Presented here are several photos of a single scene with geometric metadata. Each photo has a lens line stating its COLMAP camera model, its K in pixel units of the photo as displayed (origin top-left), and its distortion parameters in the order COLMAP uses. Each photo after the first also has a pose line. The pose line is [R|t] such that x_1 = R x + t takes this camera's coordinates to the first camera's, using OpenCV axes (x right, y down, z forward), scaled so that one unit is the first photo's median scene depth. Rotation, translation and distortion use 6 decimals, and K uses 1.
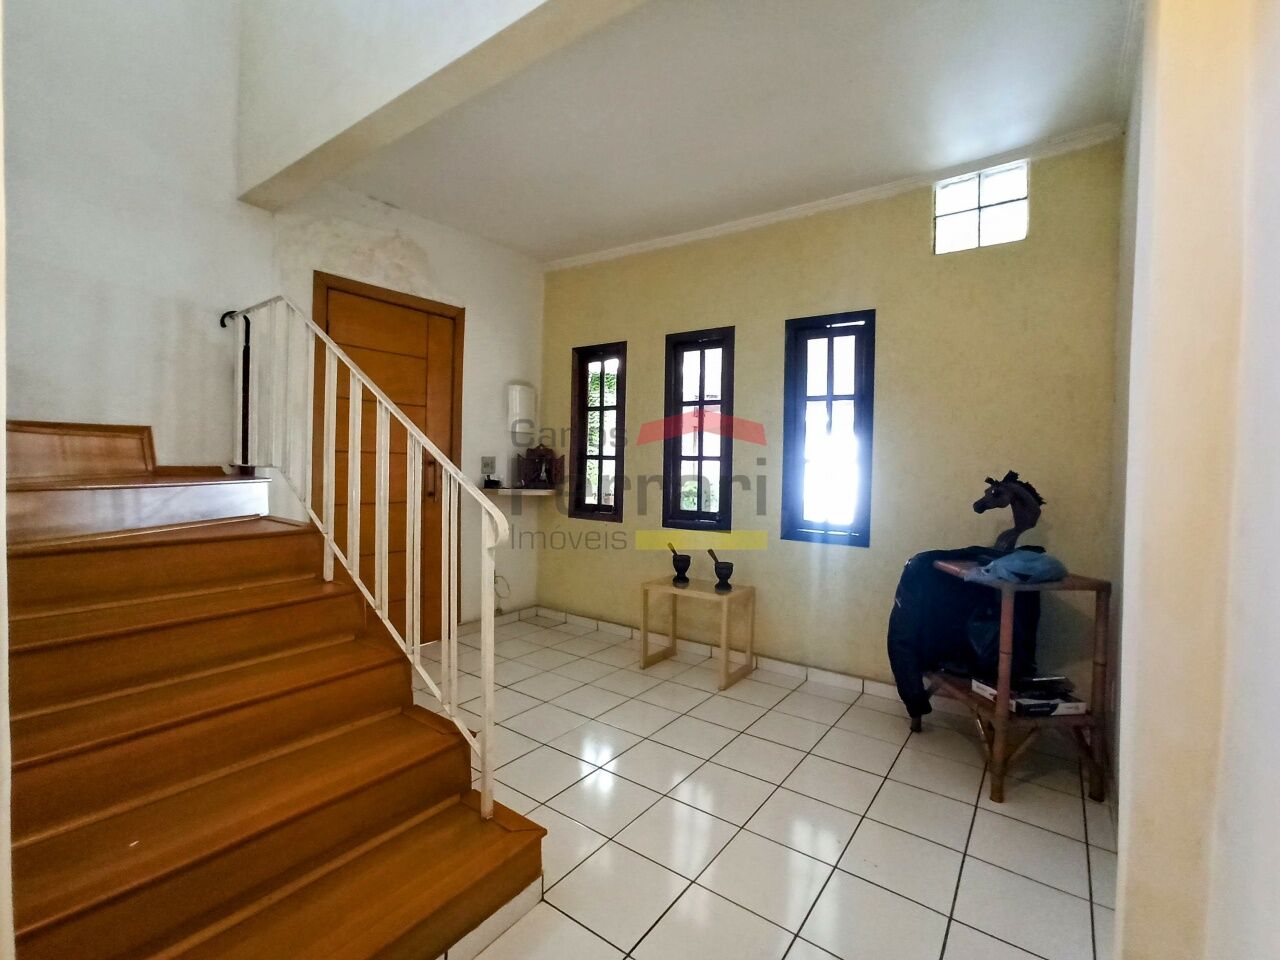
lens RADIAL K [[582.1, 0, 641.8], [0, 582.1, 472.2], [0, 0, 1]] dist [-0.058647, 0.034395]
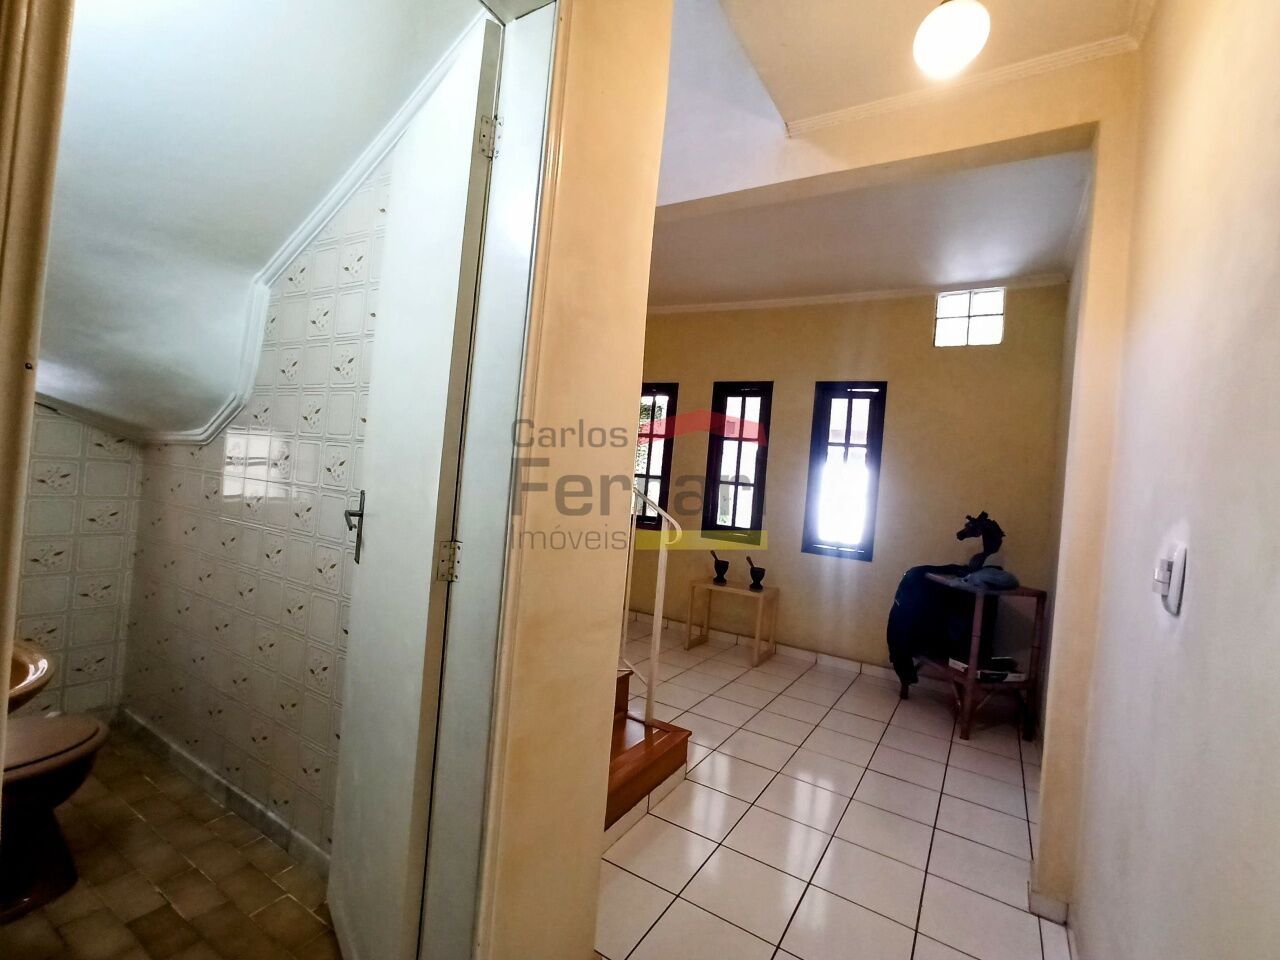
lens RADIAL K [[582.1, 0, 641.8], [0, 582.1, 472.2], [0, 0, 1]] dist [-0.058647, 0.034395]
pose [[0.994952, 0.068148, 0.073658, -0.267794], [-0.066746, 0.997542, -0.021323, -0.011301], [-0.074930, 0.016298, 0.997056, -0.306886]]
